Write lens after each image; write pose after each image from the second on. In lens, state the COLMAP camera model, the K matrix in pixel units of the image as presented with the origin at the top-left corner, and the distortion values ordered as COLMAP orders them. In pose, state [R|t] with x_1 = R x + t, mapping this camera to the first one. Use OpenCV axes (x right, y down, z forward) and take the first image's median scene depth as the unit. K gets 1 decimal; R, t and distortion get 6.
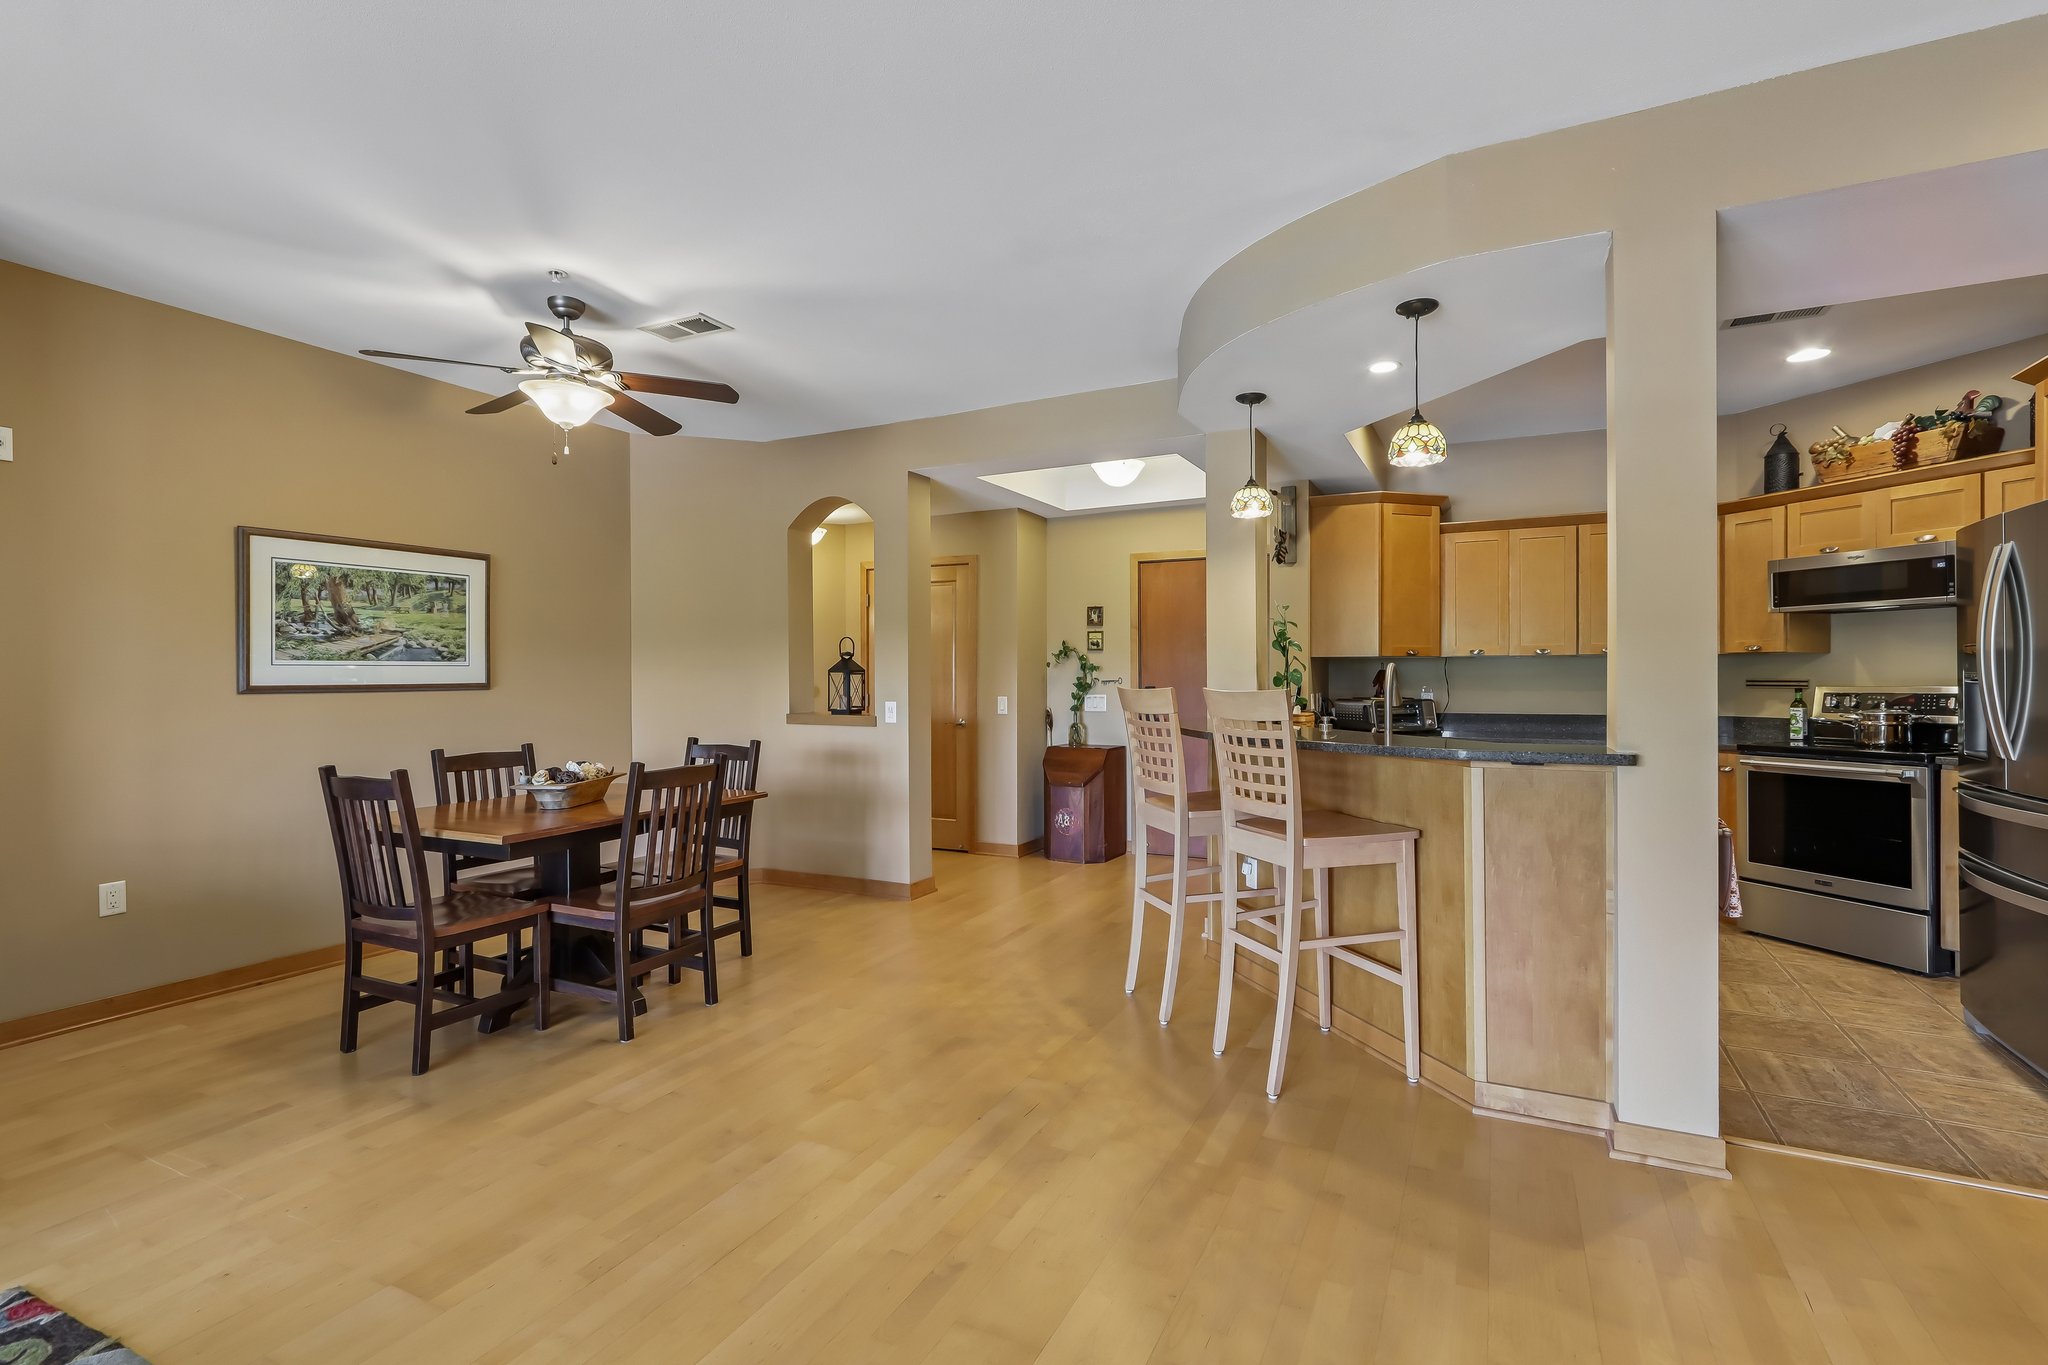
lens RADIAL K [[940.3, 0, 1032.8], [0, 940.3, 675.9], [0, 0, 1]] dist [-0.007485, 0.002395]
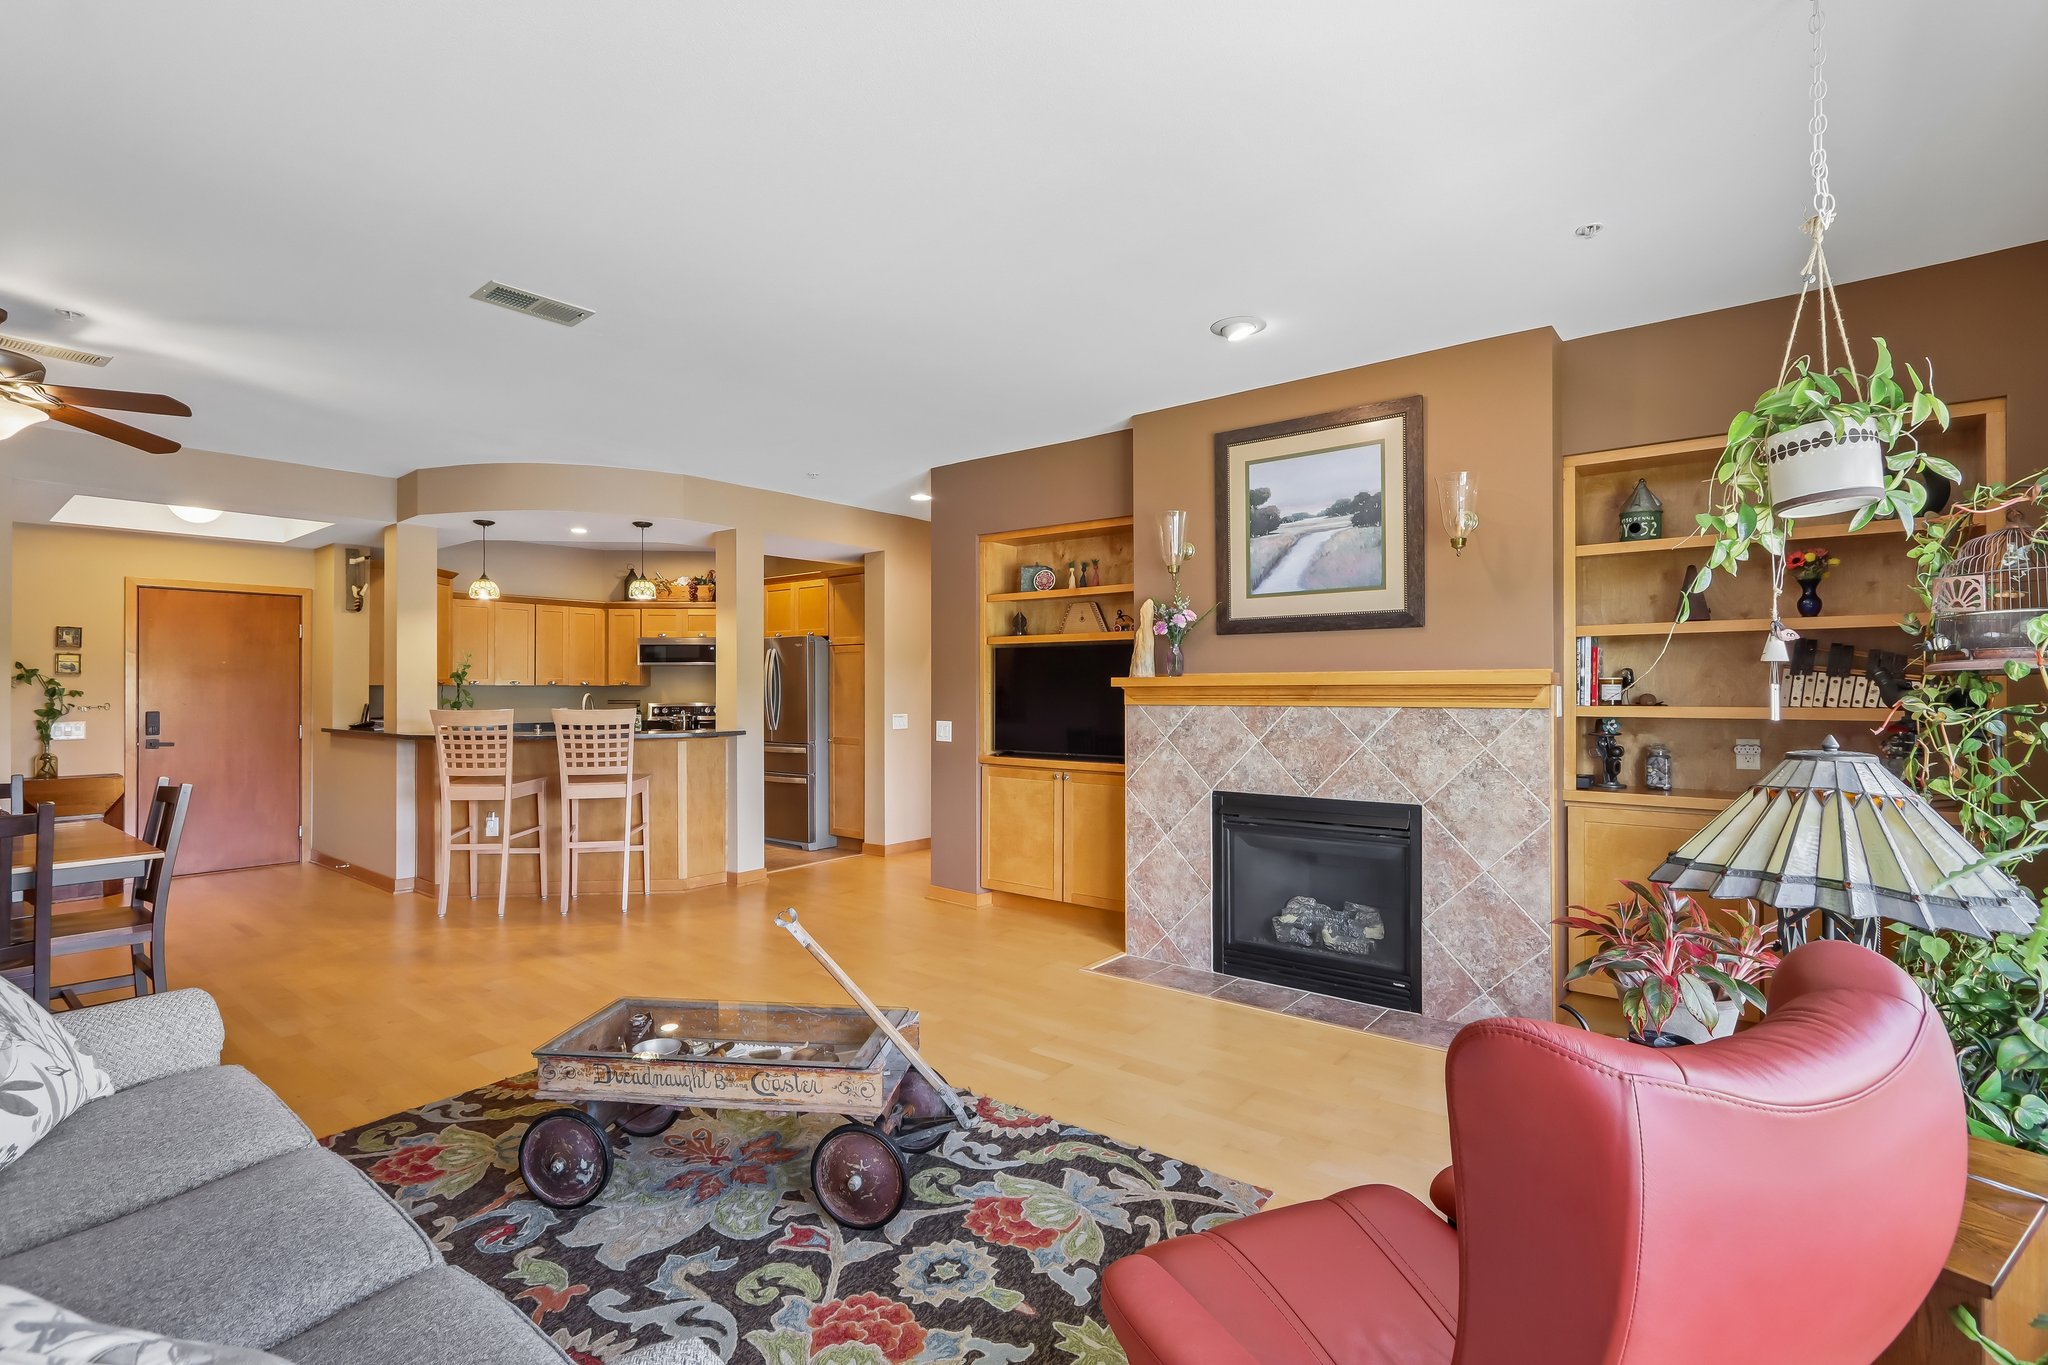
lens RADIAL K [[940.3, 0, 1008.4], [0, 940.3, 679.0], [0, 0, 1]] dist [-0.007485, 0.002395]
pose [[0.219089, 0.013255, 0.975615, -0.983294], [0.001811, 0.999900, -0.013992, -0.011912], [-0.975703, 0.004832, 0.219044, -0.165096]]
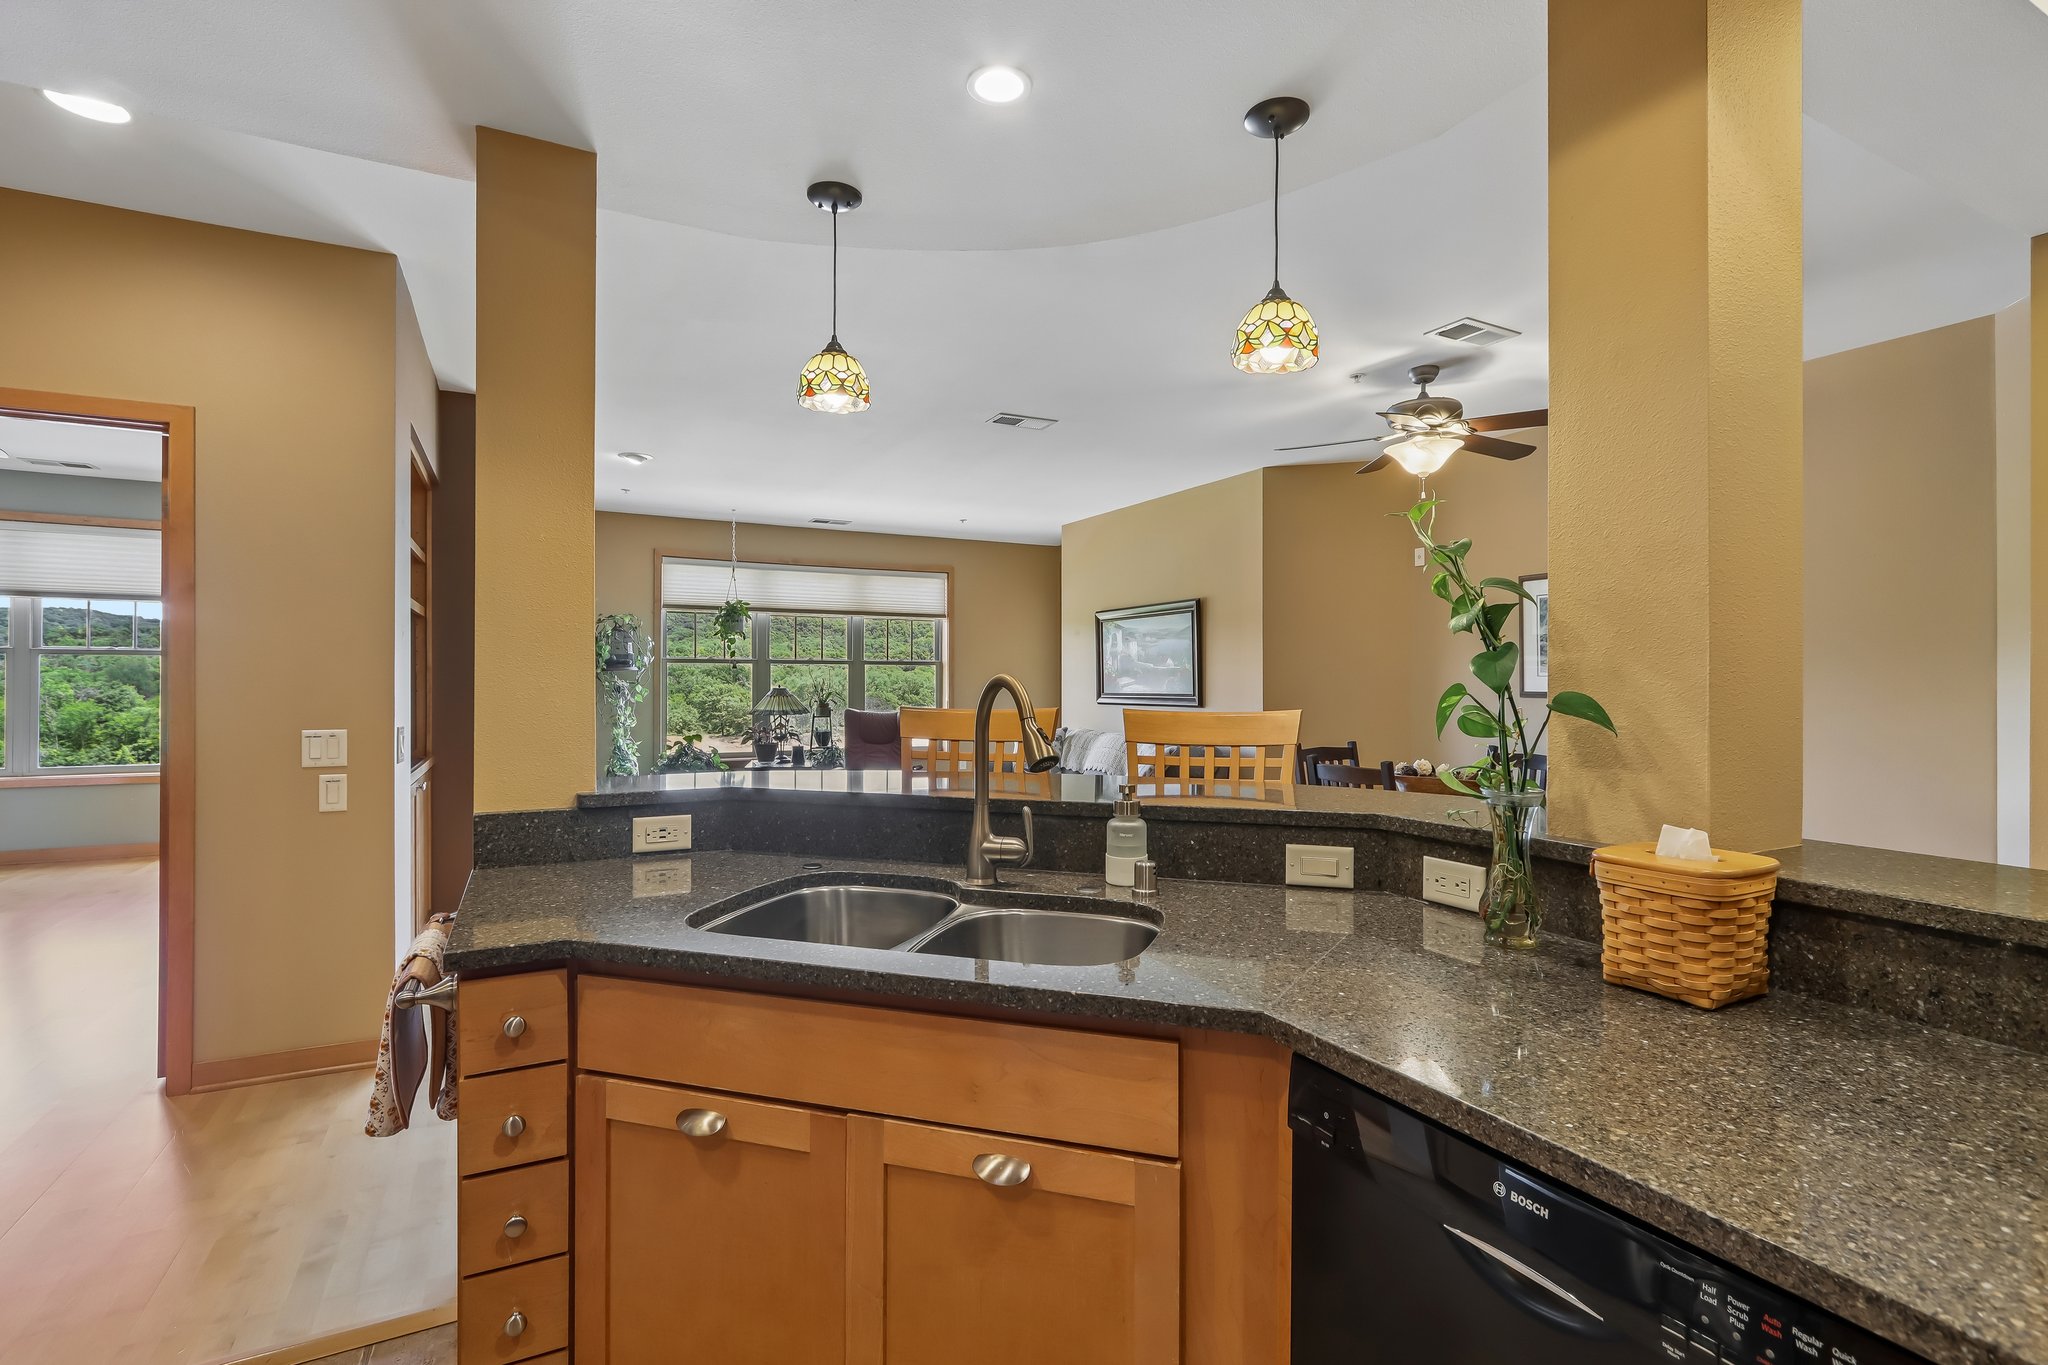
lens RADIAL K [[940.3, 0, 1034.1], [0, 940.3, 682.3], [0, 0, 1]] dist [-0.007485, 0.002395]
pose [[-0.576812, 0.005785, -0.816857, 0.628459], [0.000554, 0.999977, 0.006690, -0.011077], [0.816877, 0.003406, -0.576802, 1.072028]]
